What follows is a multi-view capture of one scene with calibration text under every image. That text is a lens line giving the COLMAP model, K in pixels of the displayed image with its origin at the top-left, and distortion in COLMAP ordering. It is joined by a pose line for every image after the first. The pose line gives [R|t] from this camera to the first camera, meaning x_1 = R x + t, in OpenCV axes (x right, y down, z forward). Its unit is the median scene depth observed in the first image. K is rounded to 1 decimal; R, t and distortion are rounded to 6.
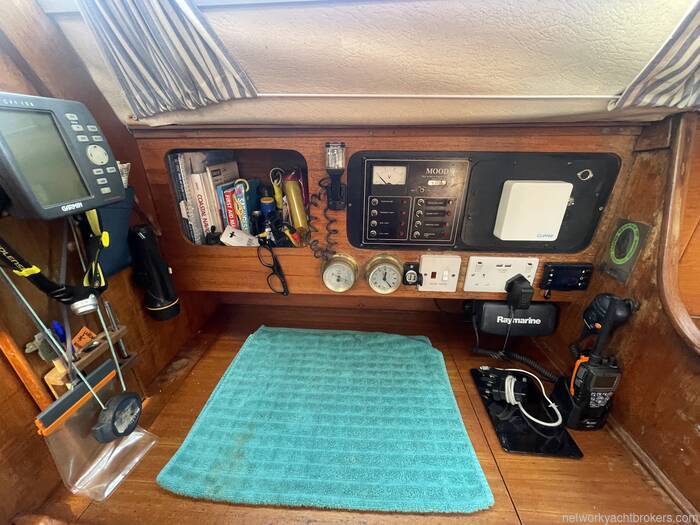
lens RADIAL K [[280.9, 0, 345.5], [0, 280.9, 261.9], [0, 0, 1]] dist [-0.004622, -0.000561]
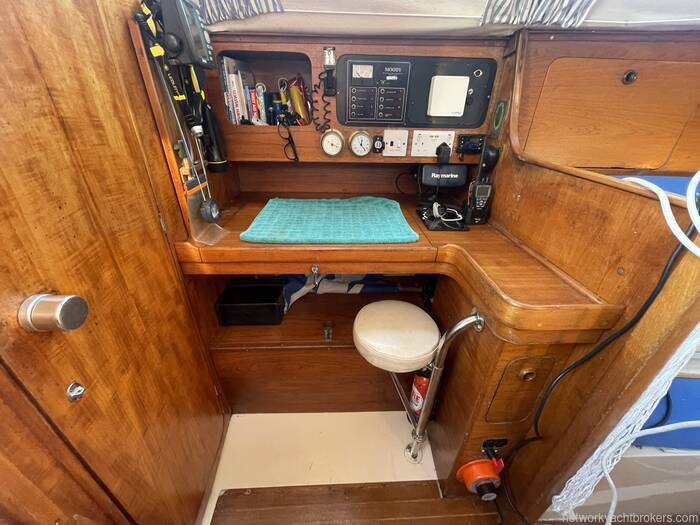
lens RADIAL K [[280.9, 0, 347.0], [0, 280.9, 263.0], [0, 0, 1]] dist [-0.004622, -0.000561]
pose [[0.995281, -0.038922, 0.088883, -0.112367], [0.029268, 0.993780, 0.107443, 0.572268], [-0.092513, -0.104334, 0.990230, -0.658367]]
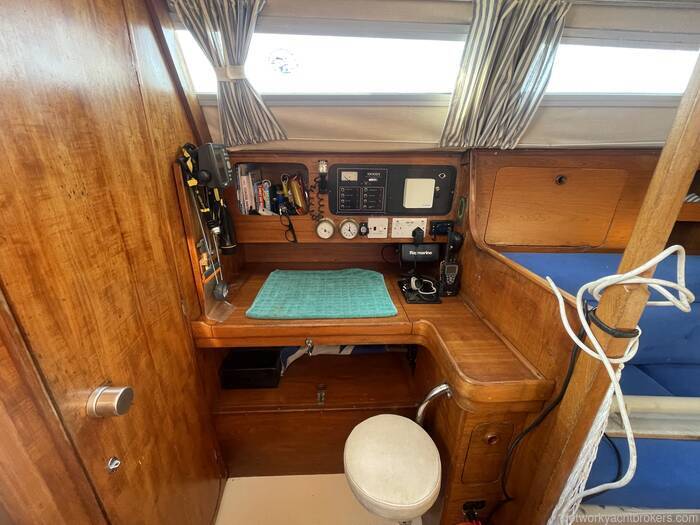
lens RADIAL K [[280.9, 0, 347.3], [0, 280.9, 263.1], [0, 0, 1]] dist [-0.004622, -0.000561]
pose [[0.993665, -0.030557, 0.108145, -0.091152], [0.035039, 0.998594, -0.039791, 0.372202], [-0.106777, 0.043328, 0.993339, -0.916564]]
